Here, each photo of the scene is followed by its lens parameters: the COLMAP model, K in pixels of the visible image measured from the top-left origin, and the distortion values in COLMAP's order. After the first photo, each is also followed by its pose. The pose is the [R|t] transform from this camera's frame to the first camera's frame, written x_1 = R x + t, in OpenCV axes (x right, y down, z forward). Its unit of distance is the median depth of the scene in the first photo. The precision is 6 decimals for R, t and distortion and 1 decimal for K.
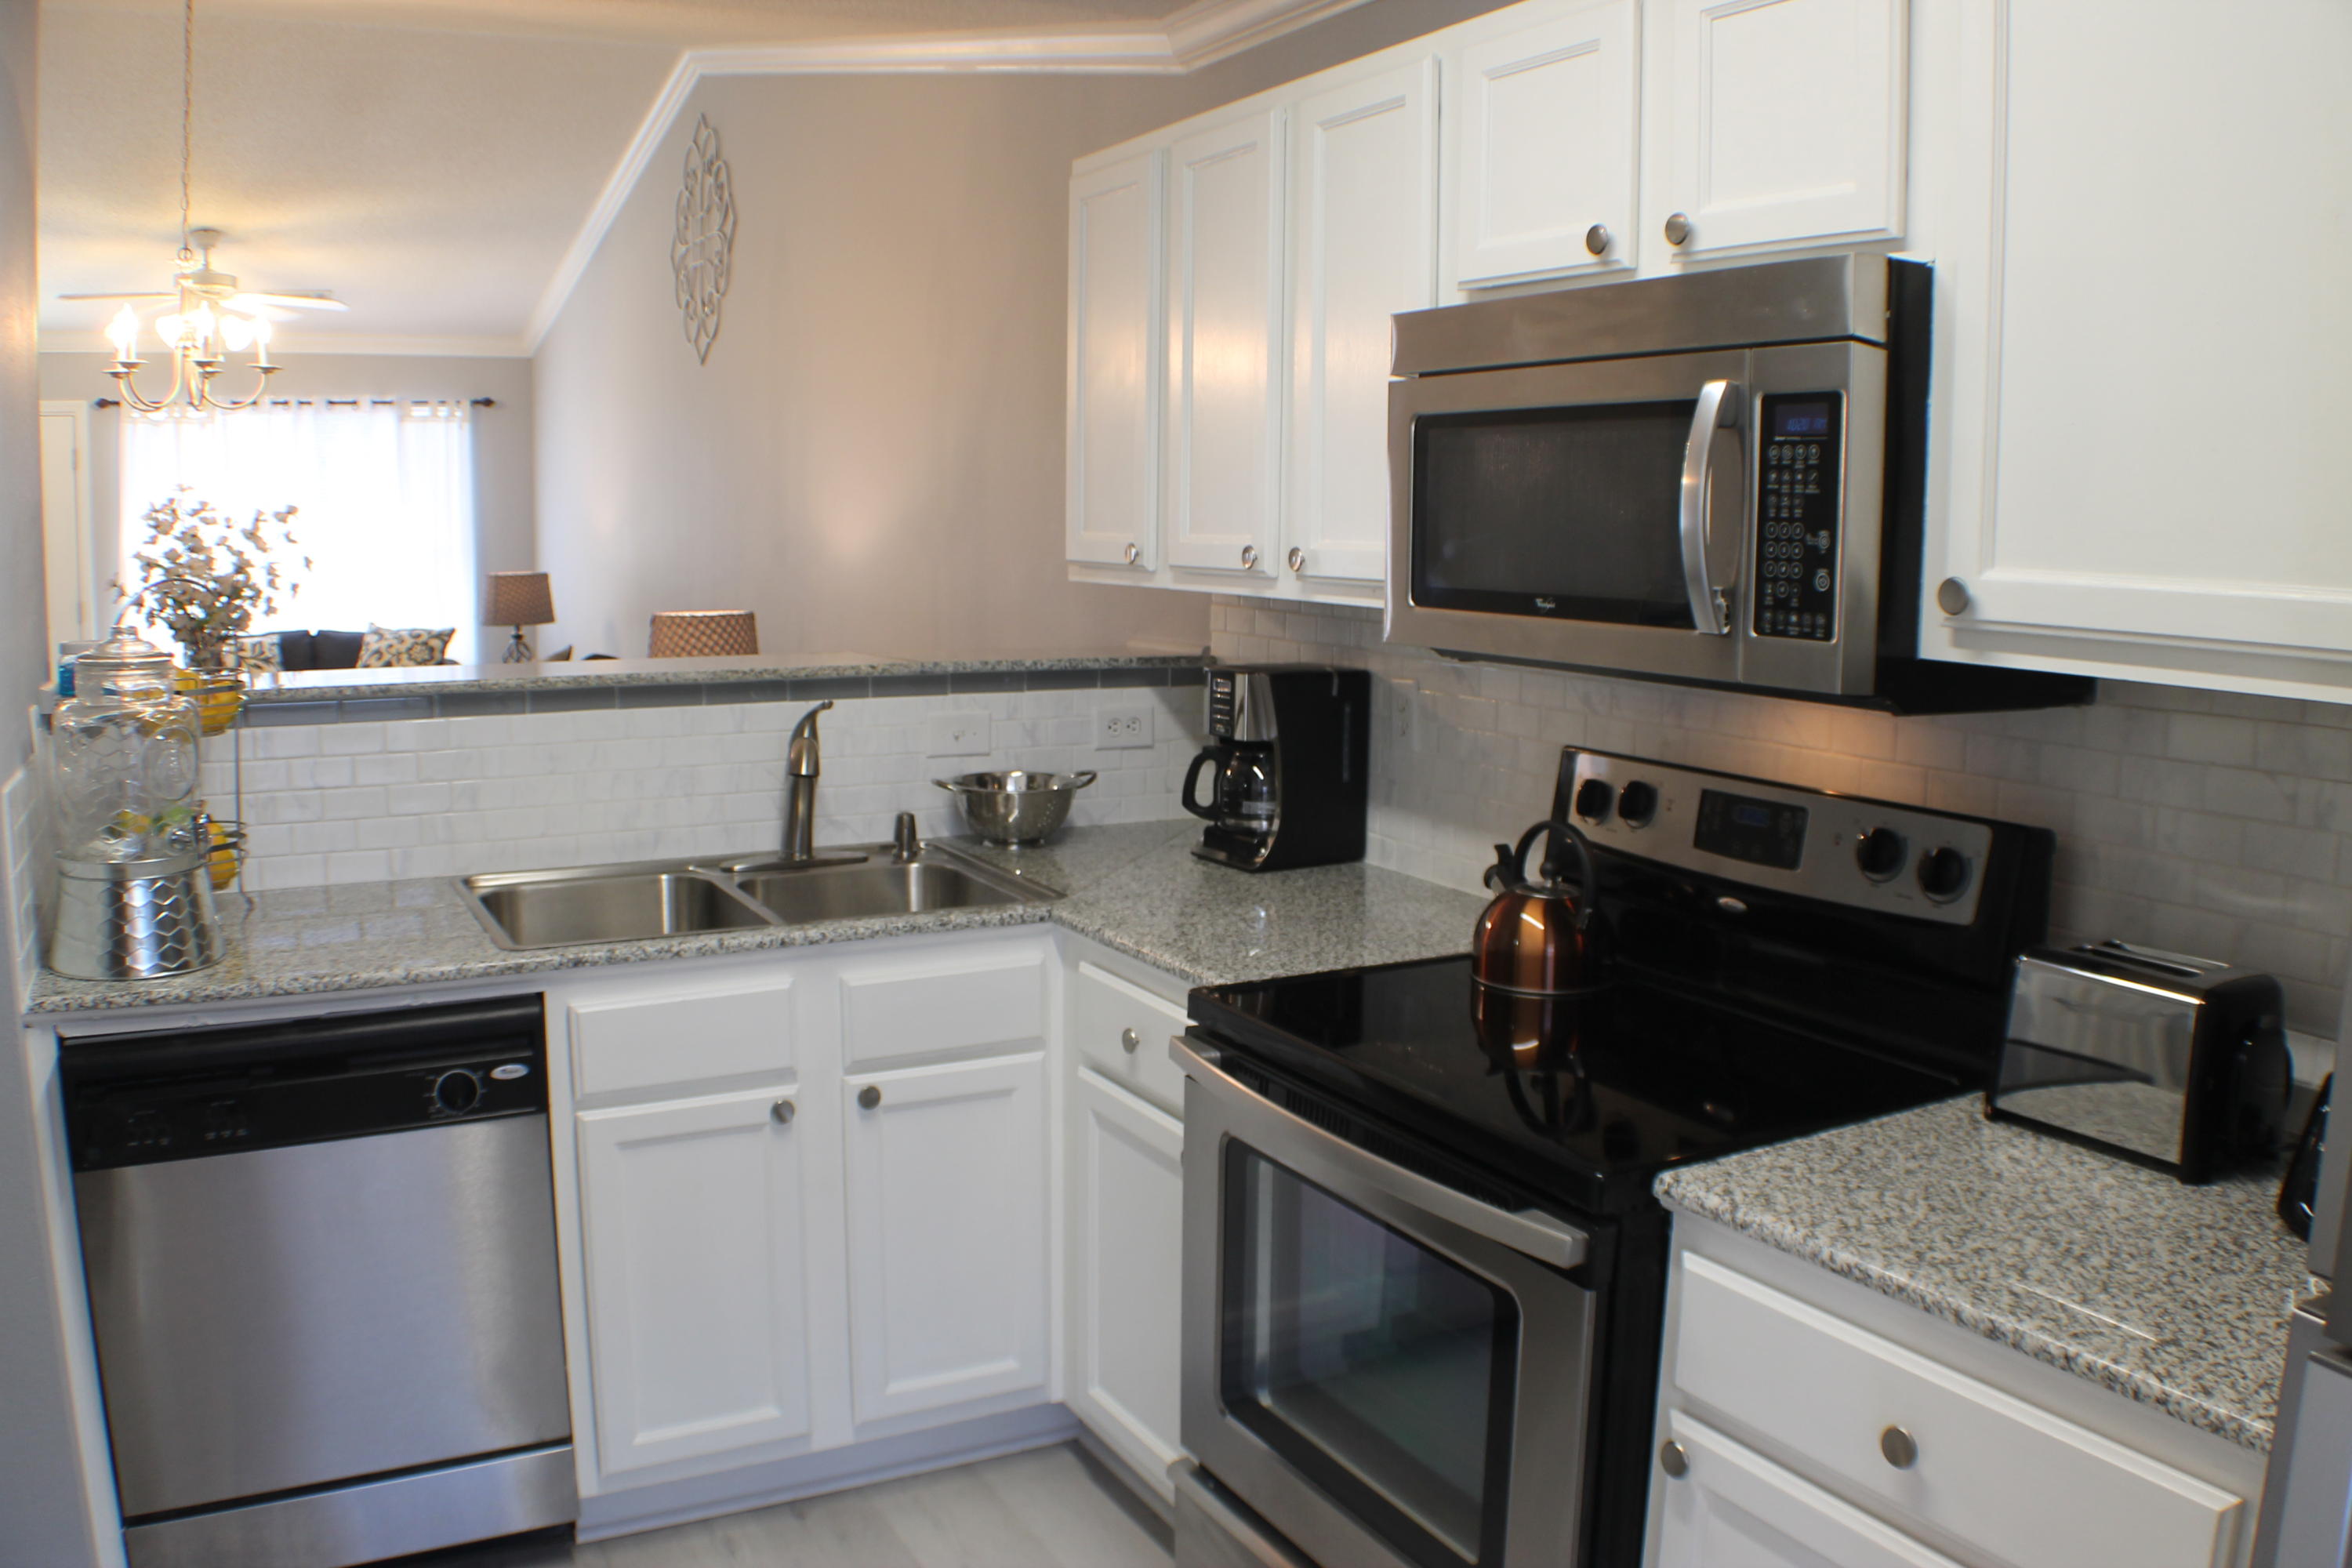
lens RADIAL K [[1873.3, 0, 1176.0], [0, 1873.3, 784.0], [0, 0, 1]] dist [-0.232464, 0.100661]
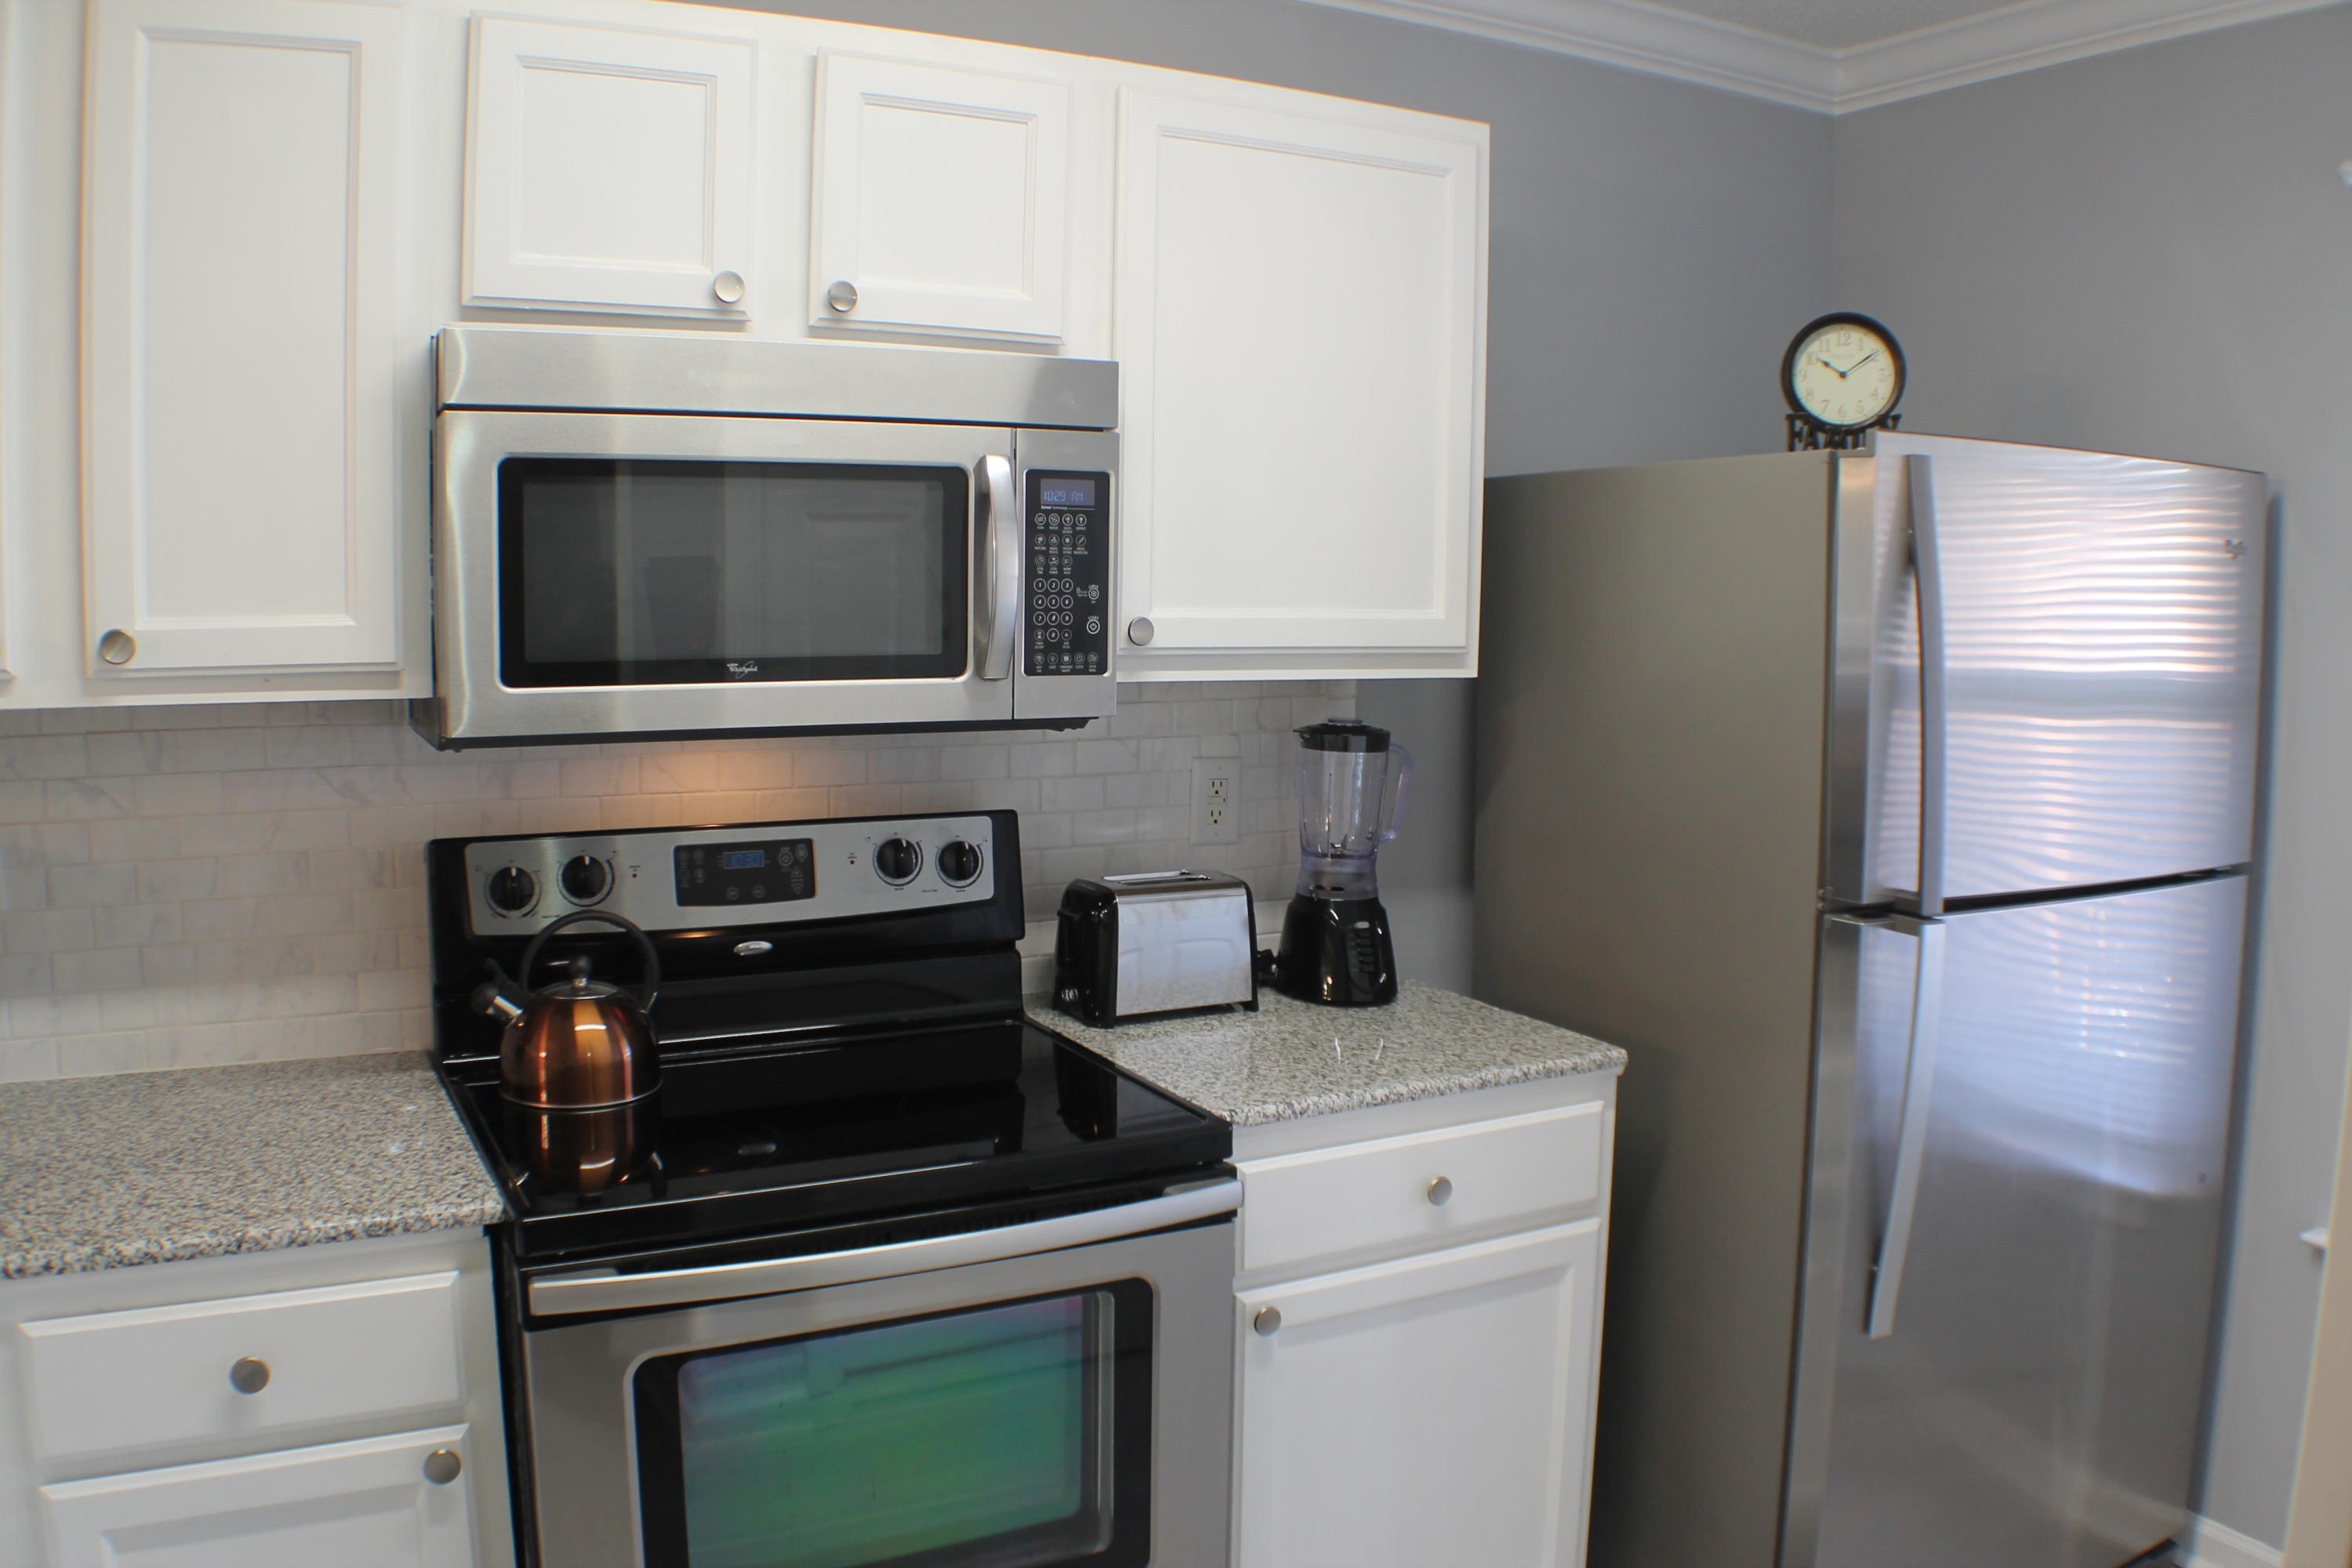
lens RADIAL K [[1876.7, 0, 1159.6], [0, 1876.7, 777.6], [0, 0, 1]] dist [-0.210595, 0.094778]
pose [[0.013866, -0.120285, 0.992643, -0.557114], [0.129909, 0.984541, 0.117489, -0.093882], [-0.991429, 0.127324, 0.029278, 0.569266]]
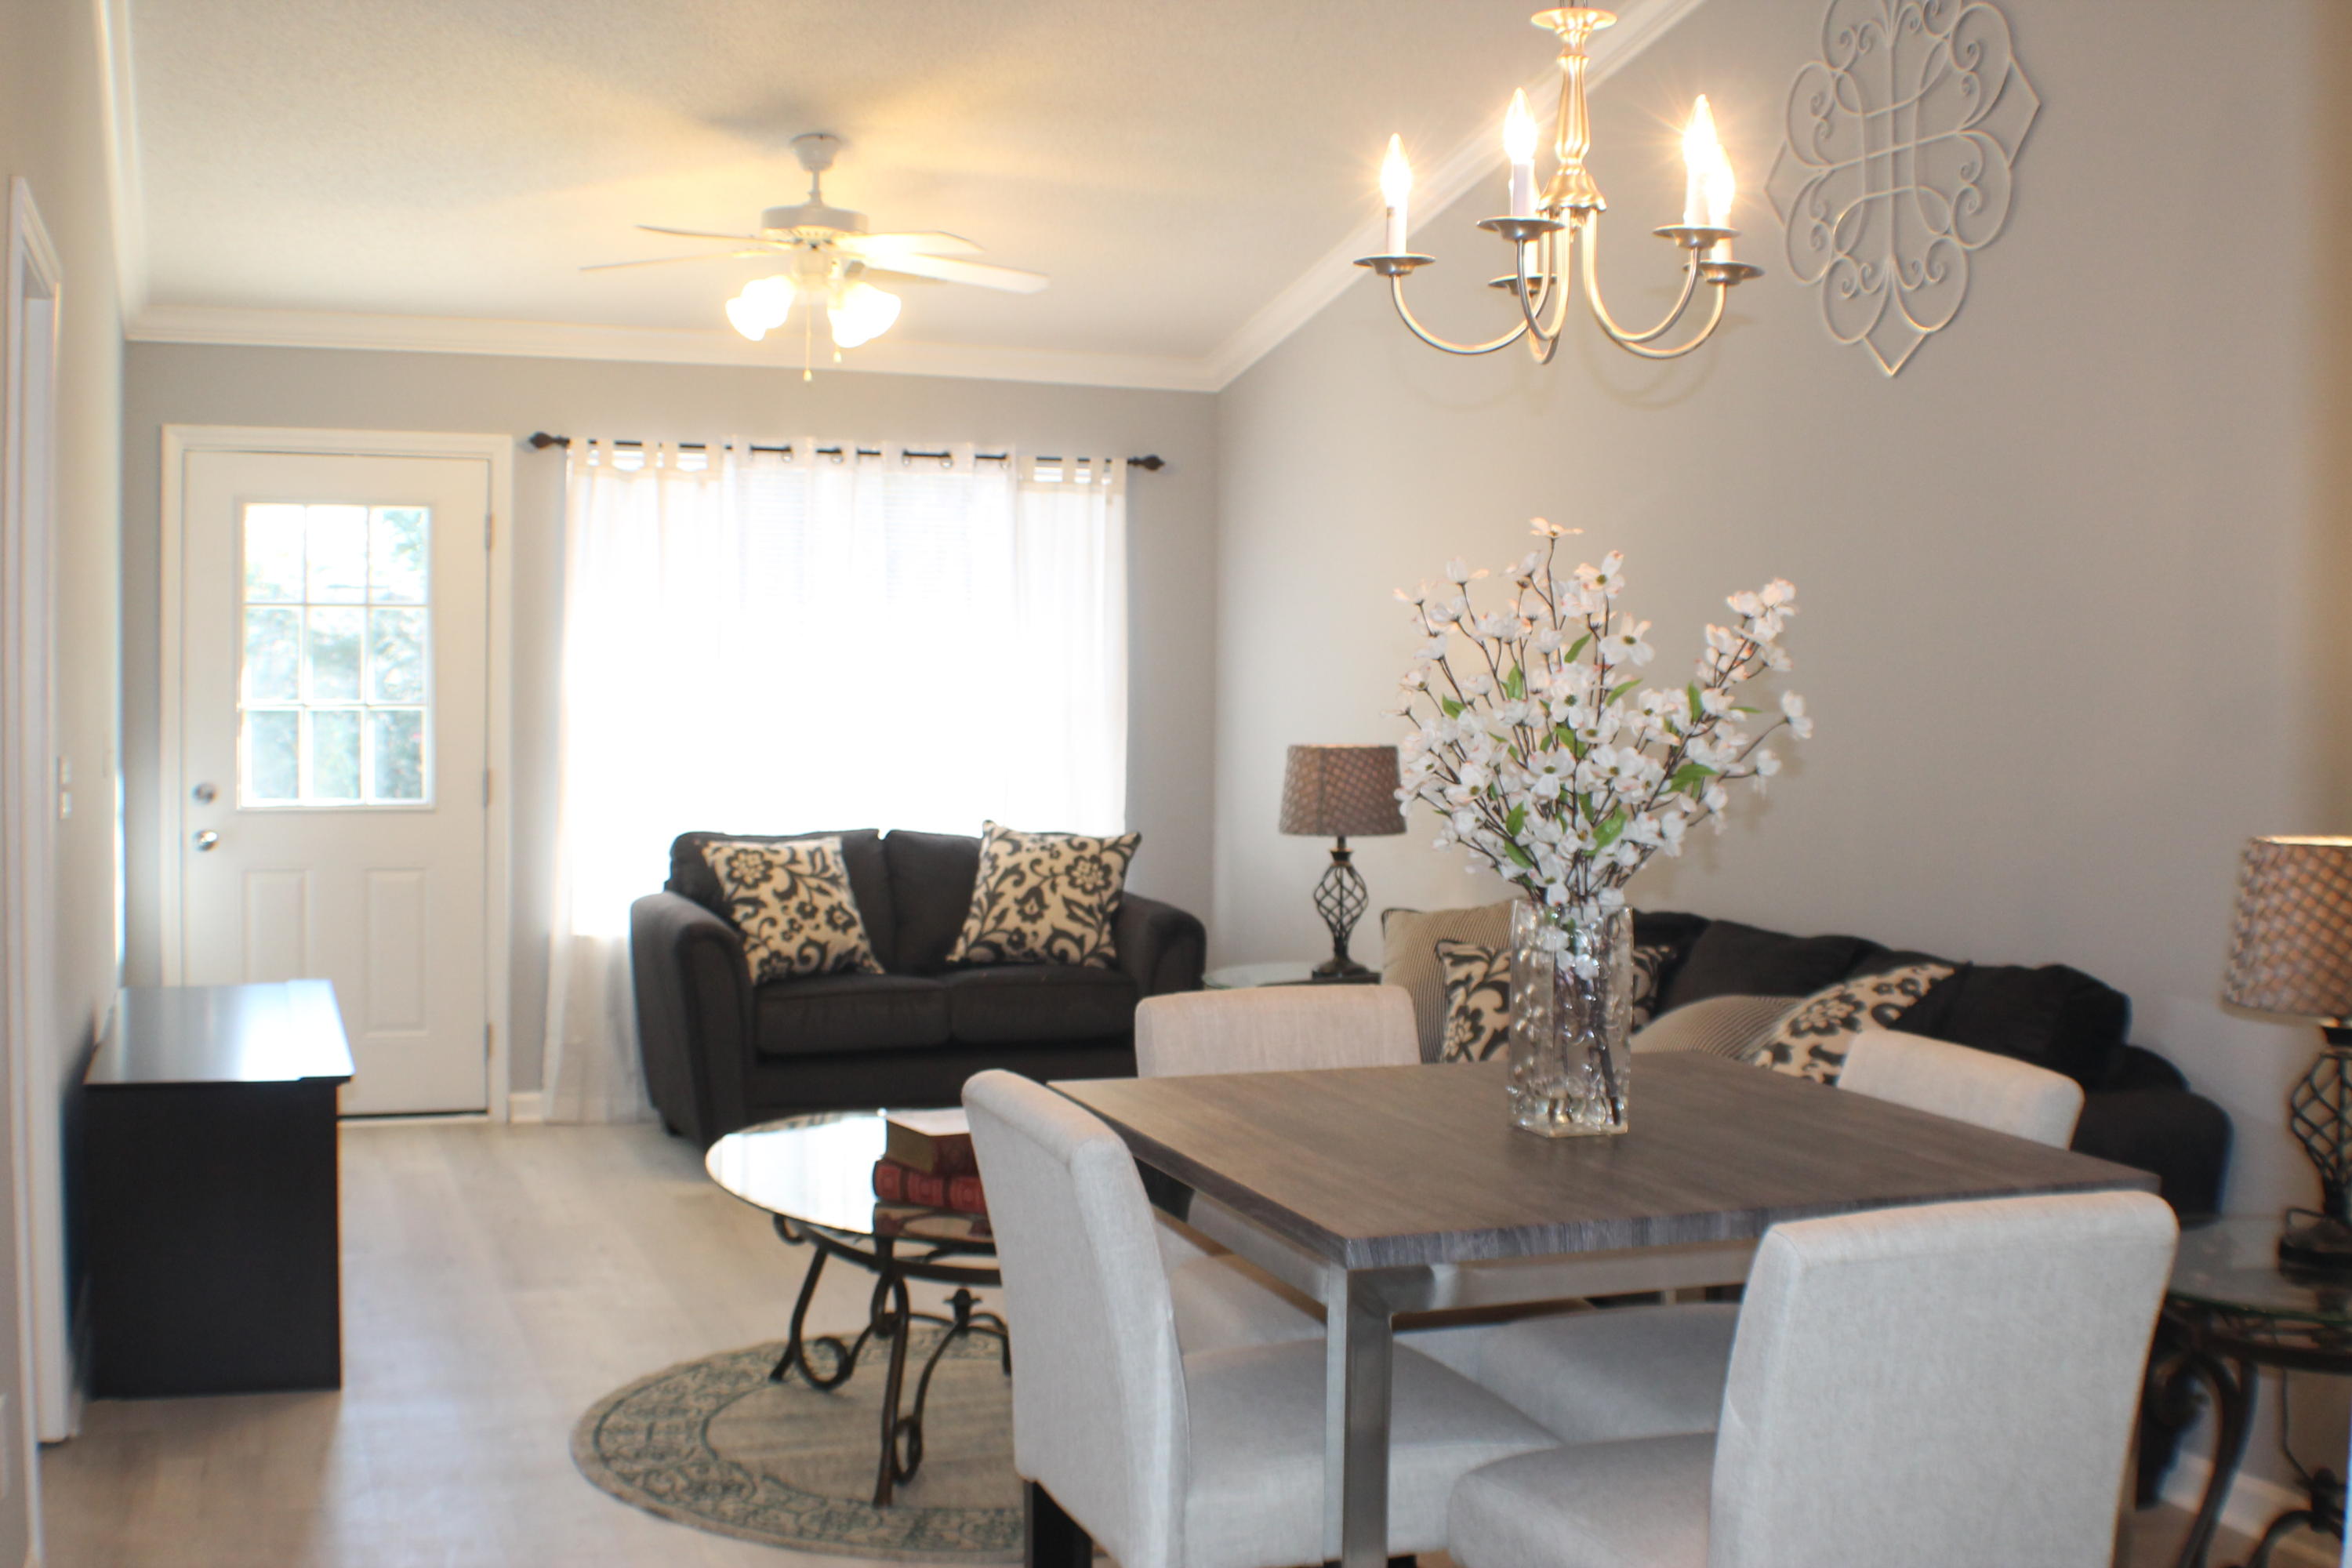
lens RADIAL K [[2541.7, 0, 1164.8], [0, 2541.7, 807.7], [0, 0, 1]] dist [-0.153071, 0.008934]
pose [[0.989027, 0.011051, -0.147324, -0.883765], [-0.024505, 0.995656, -0.089823, -0.065945], [0.145692, 0.092448, 0.985001, 0.575613]]
